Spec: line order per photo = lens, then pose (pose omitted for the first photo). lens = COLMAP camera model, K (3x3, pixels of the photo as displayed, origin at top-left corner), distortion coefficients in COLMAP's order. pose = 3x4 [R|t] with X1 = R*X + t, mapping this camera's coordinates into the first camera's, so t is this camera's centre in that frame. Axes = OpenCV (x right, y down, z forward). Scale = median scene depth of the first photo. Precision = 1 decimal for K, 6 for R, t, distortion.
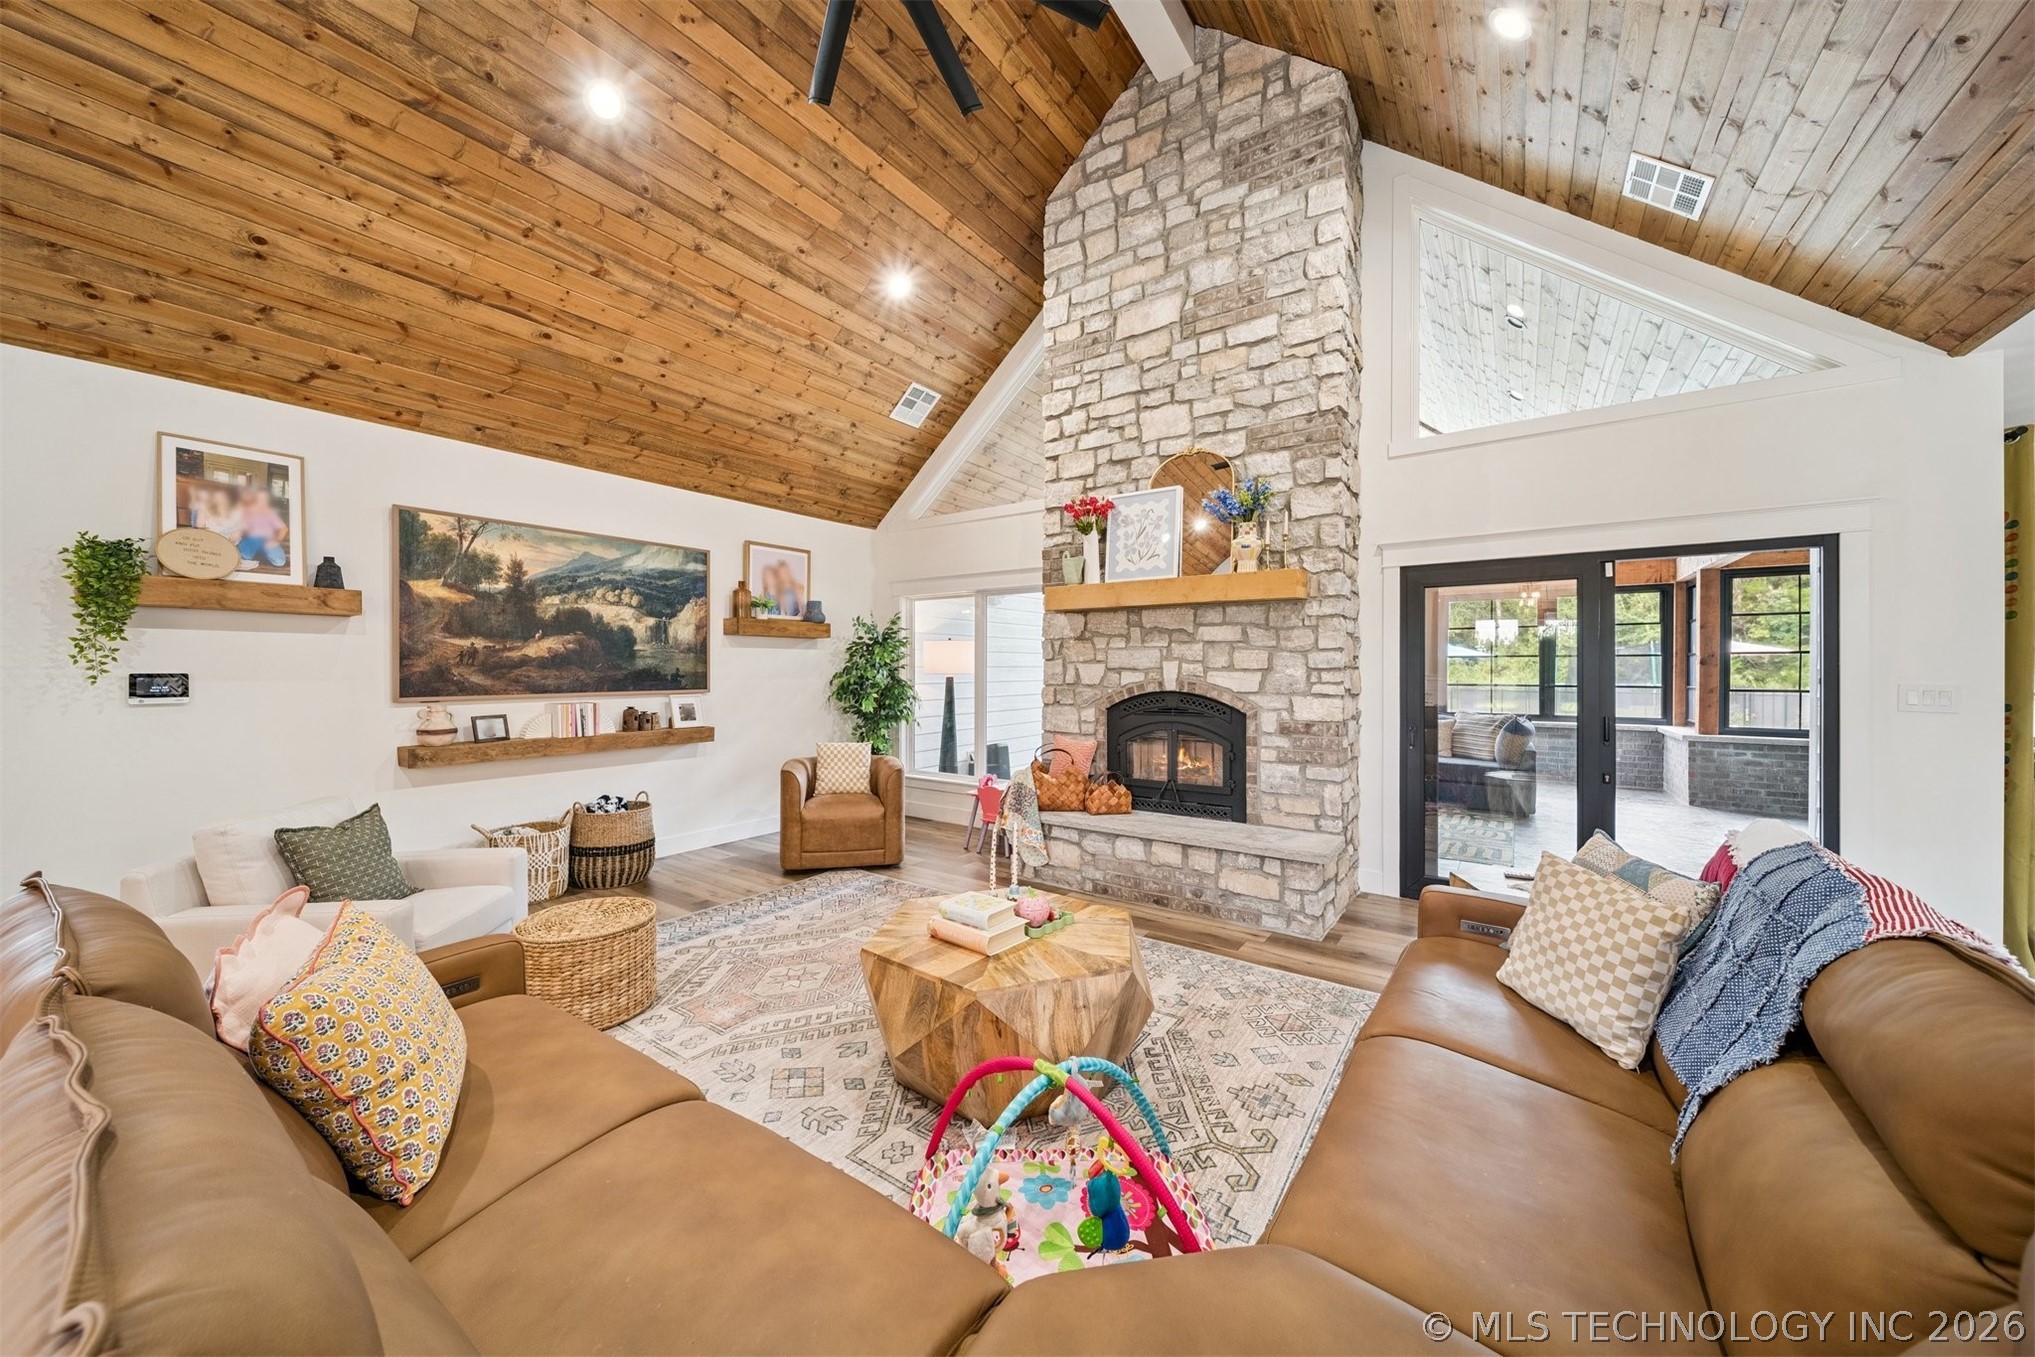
lens RADIAL K [[707.6, 0, 1012.0], [0, 707.6, 671.5], [0, 0, 1]] dist [-0.003408, 0.000257]
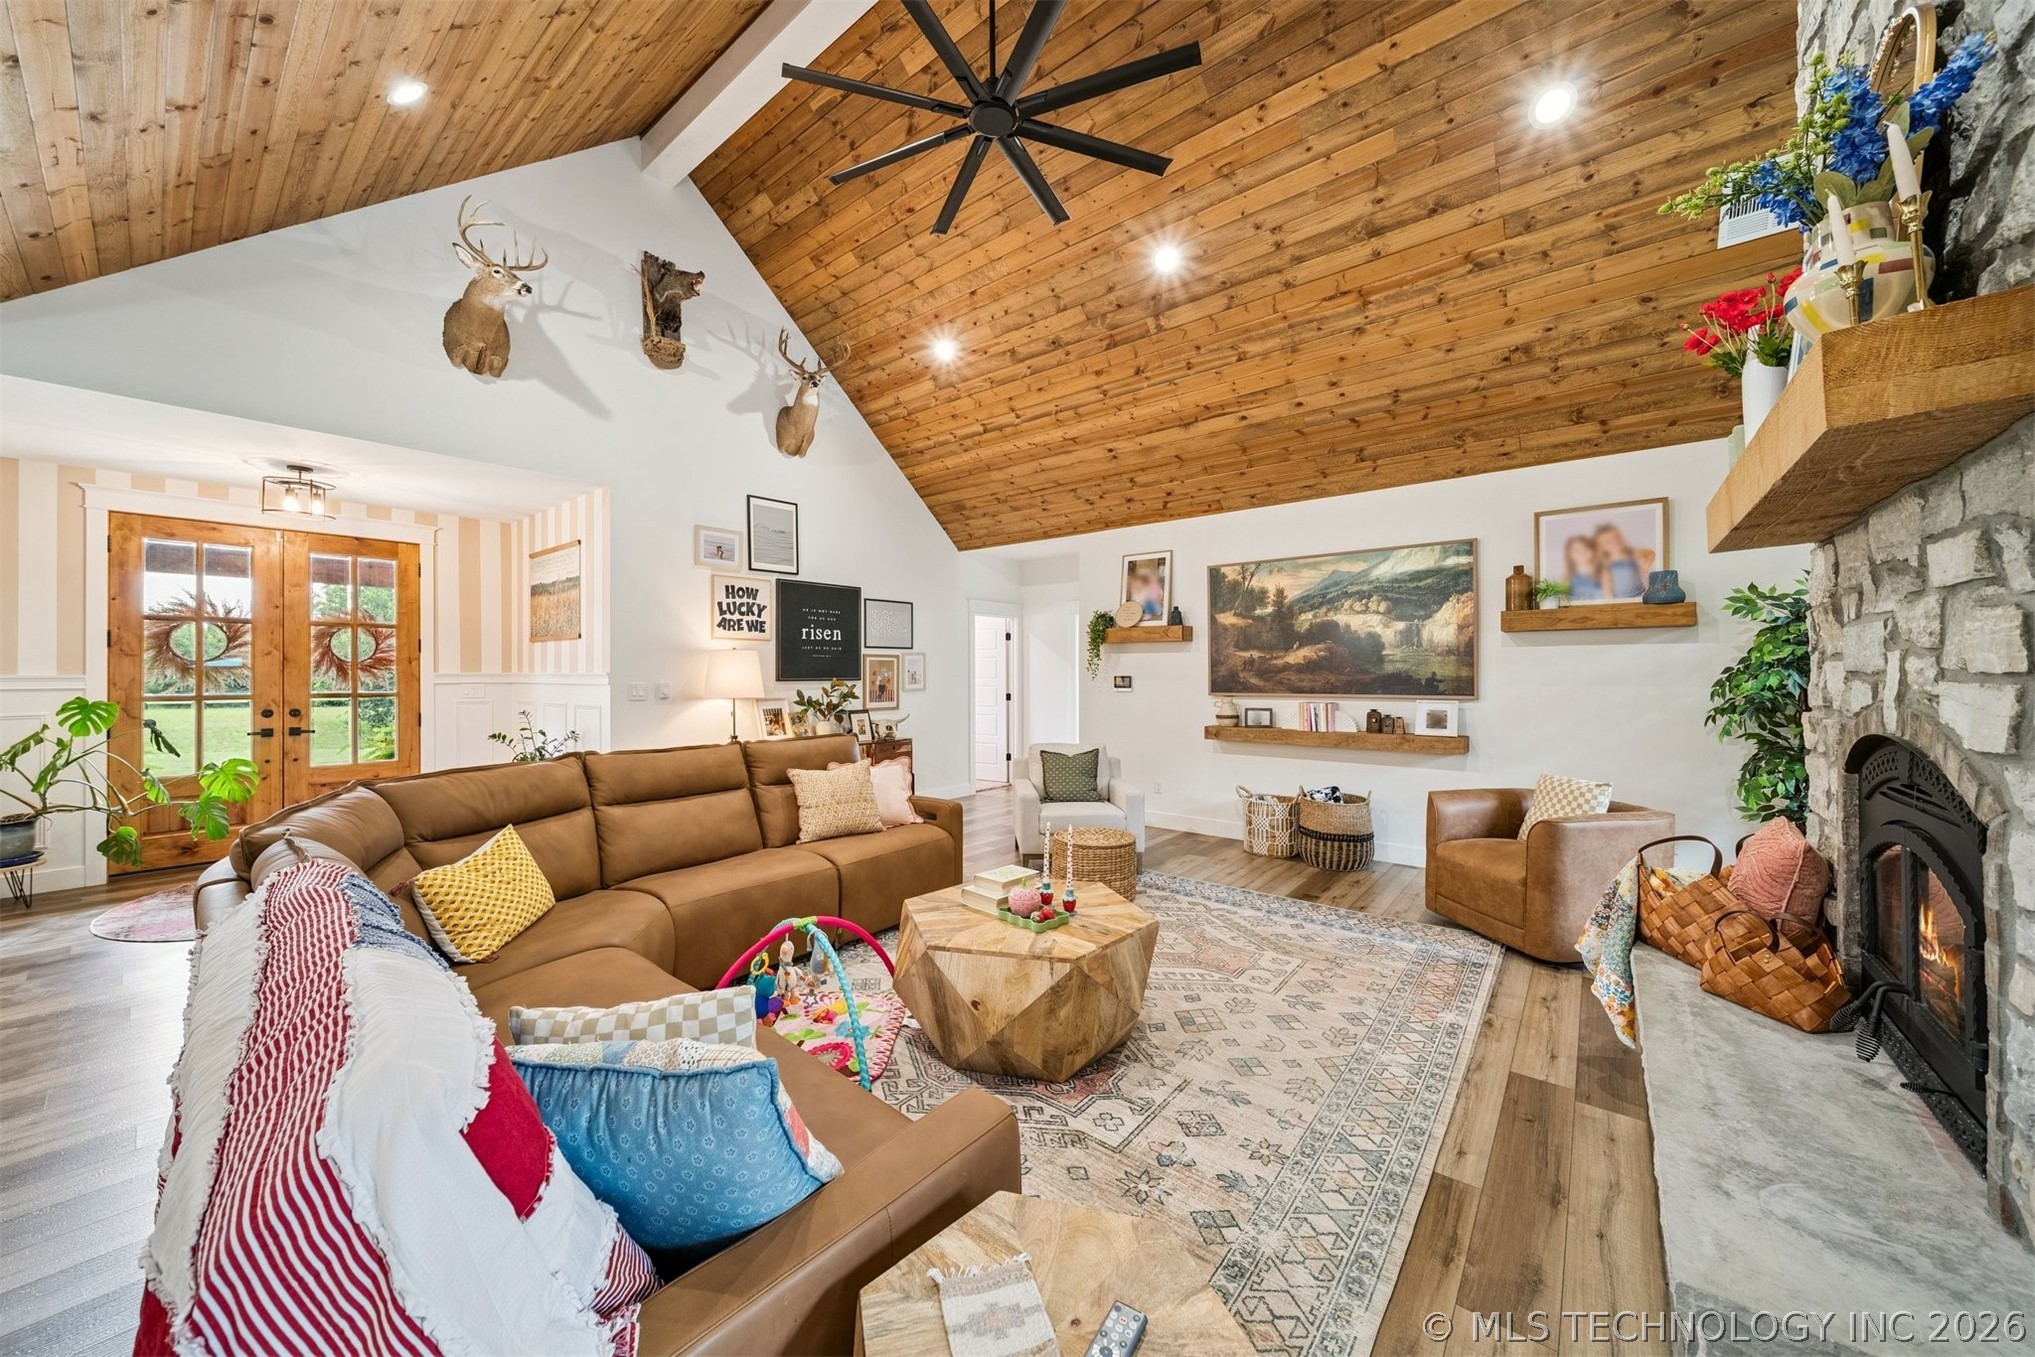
lens RADIAL K [[707.6, 0, 987.4], [0, 707.6, 671.9], [0, 0, 1]] dist [-0.003408, 0.000257]
pose [[-0.083251, -0.001688, -0.996527, 0.644386], [-0.000473, 0.999999, -0.001655, -0.004014], [0.996528, 0.000334, -0.083252, 0.605981]]
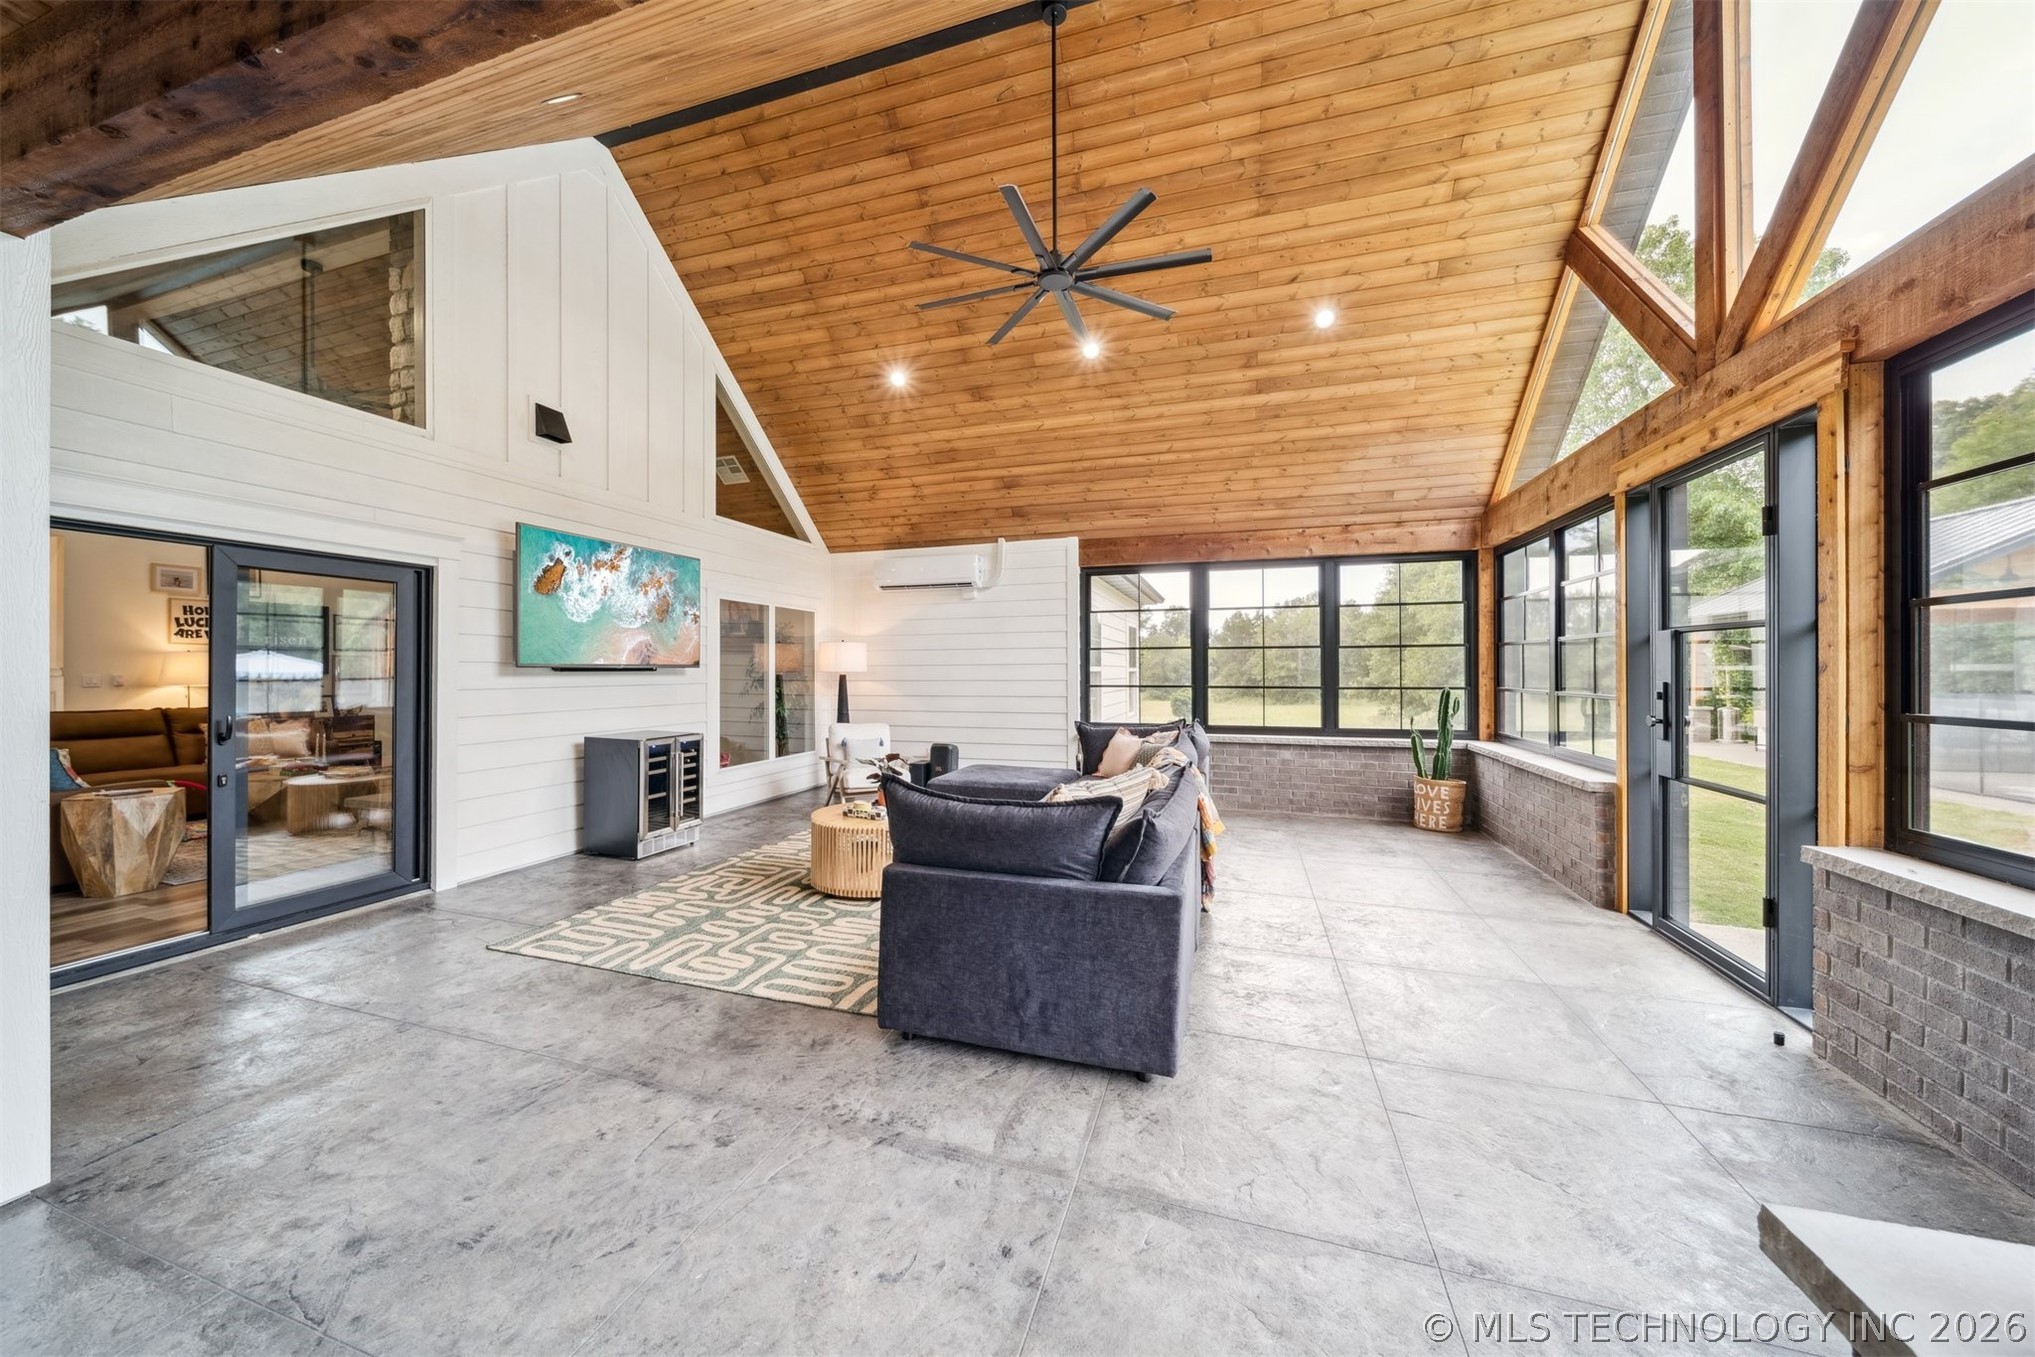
lens RADIAL K [[707.6, 0, 1006.8], [0, 707.6, 670.6], [0, 0, 1]] dist [-0.003408, 0.000257]
pose [[0.308117, 0.001101, -0.951348, 1.860668], [-0.002342, 0.999997, 0.000399, -0.002014], [0.951346, 0.002105, 0.308118, 1.544269]]
